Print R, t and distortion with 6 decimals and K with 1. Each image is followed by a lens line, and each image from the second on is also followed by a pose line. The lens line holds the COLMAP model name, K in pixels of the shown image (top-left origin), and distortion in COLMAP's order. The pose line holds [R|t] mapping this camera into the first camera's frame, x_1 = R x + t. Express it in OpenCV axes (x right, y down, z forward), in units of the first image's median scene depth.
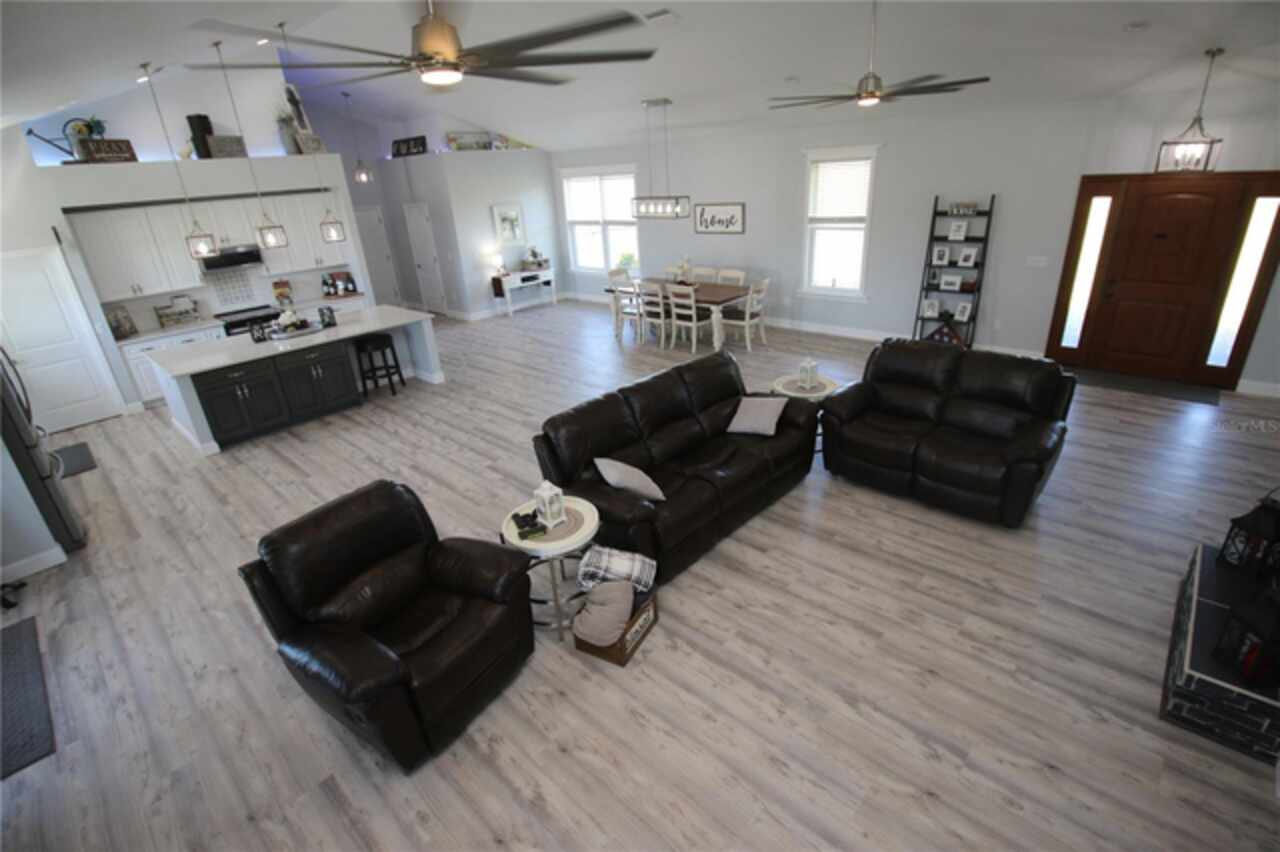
lens RADIAL K [[597.9, 0, 640.0], [0, 597.9, 426.0], [0, 0, 1]] dist [0.001979, -0.010416]
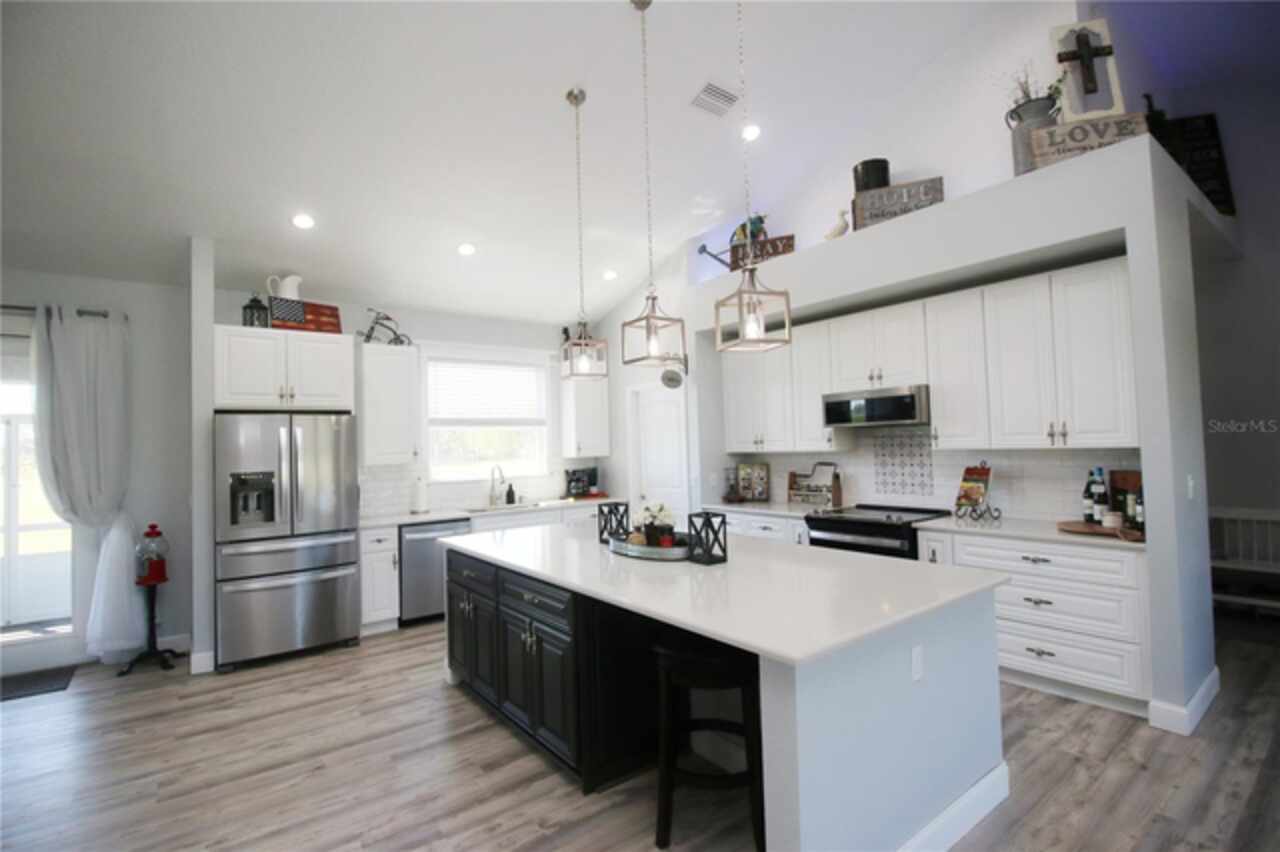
lens RADIAL K [[593.3, 0, 640.0], [0, 593.3, 426.0], [0, 0, 1]] dist [0.000822, -0.022949]
pose [[-0.180306, 0.035038, -0.982986, -0.149042], [-0.347776, 0.932543, 0.097032, -0.285507], [0.920077, 0.359354, -0.155958, 1.044085]]
